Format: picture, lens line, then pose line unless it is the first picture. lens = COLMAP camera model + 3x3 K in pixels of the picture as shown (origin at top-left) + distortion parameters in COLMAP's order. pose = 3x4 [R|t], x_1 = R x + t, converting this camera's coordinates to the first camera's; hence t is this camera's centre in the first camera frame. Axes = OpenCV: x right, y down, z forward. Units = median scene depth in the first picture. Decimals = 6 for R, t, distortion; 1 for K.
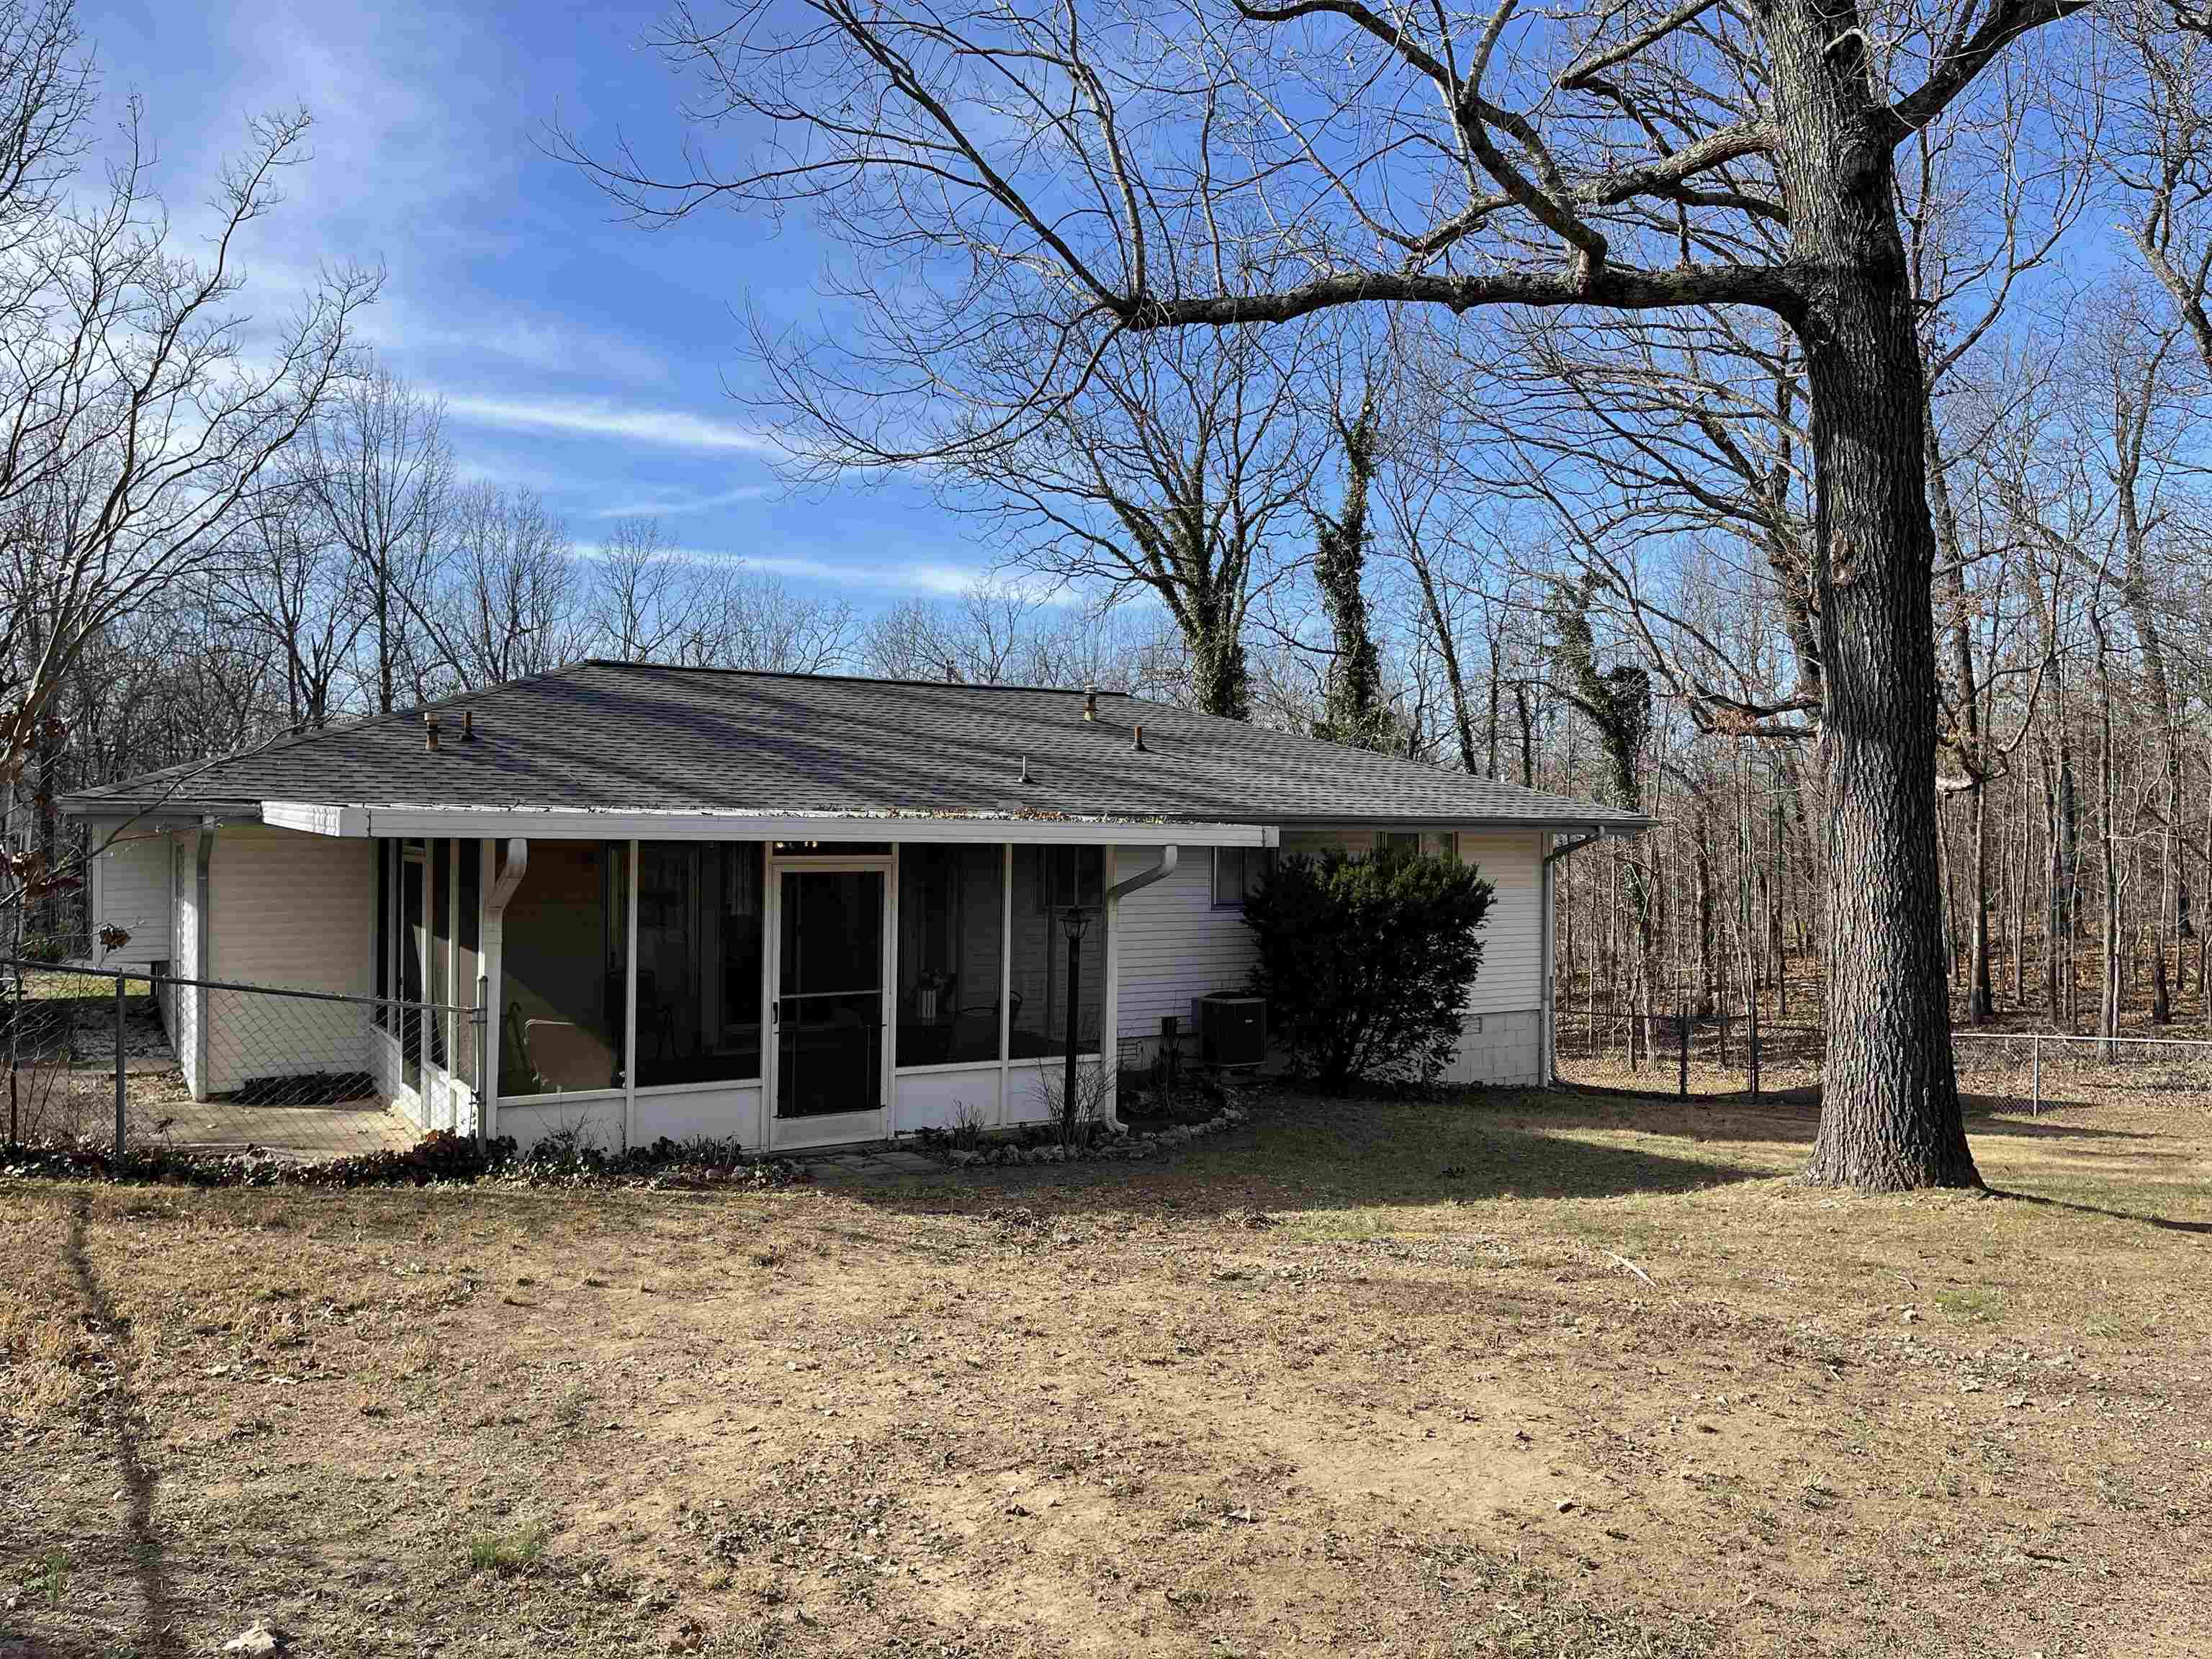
lens RADIAL K [[1691.4, 0, 1106.0], [0, 1691.4, 829.5], [0, 0, 1]] dist [0.085960, -0.111953]
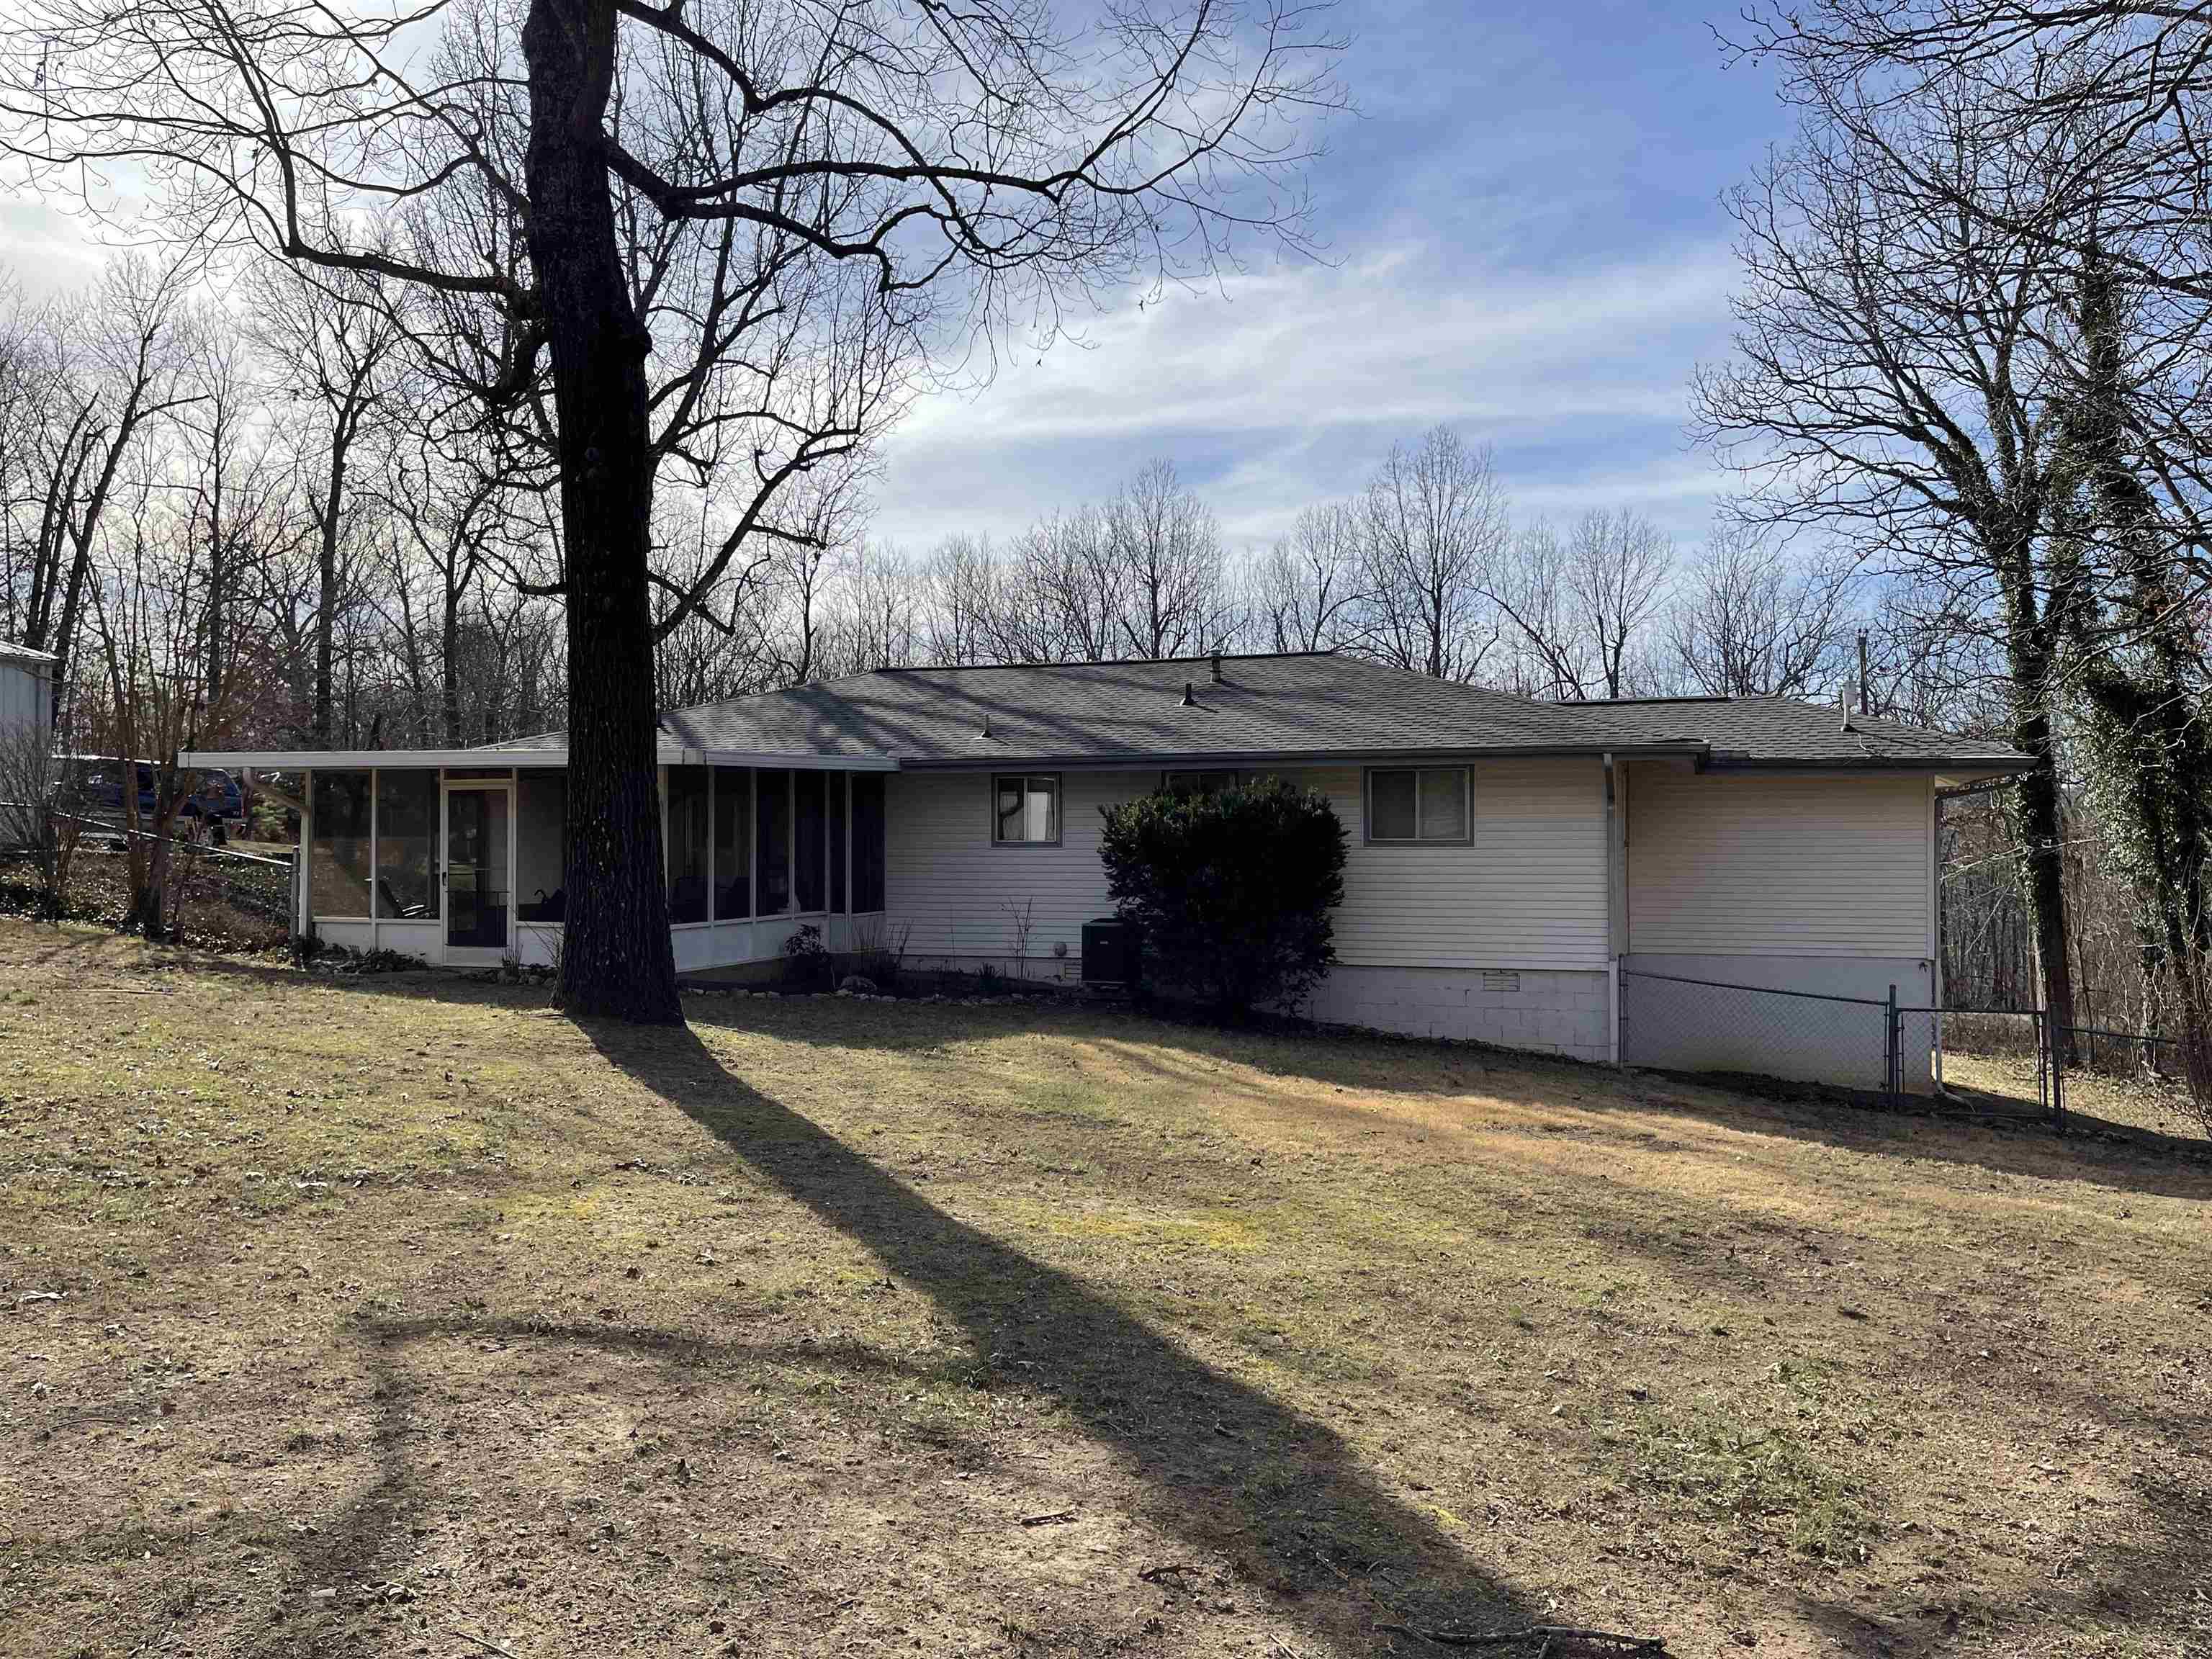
lens RADIAL K [[1691.4, 0, 1106.0], [0, 1691.4, 829.5], [0, 0, 1]] dist [0.085960, -0.111953]
pose [[0.610046, -0.011038, -0.792289, 1.374766], [-0.005861, 0.999813, -0.018441, 0.085639], [0.792345, 0.015894, 0.609867, 0.506971]]
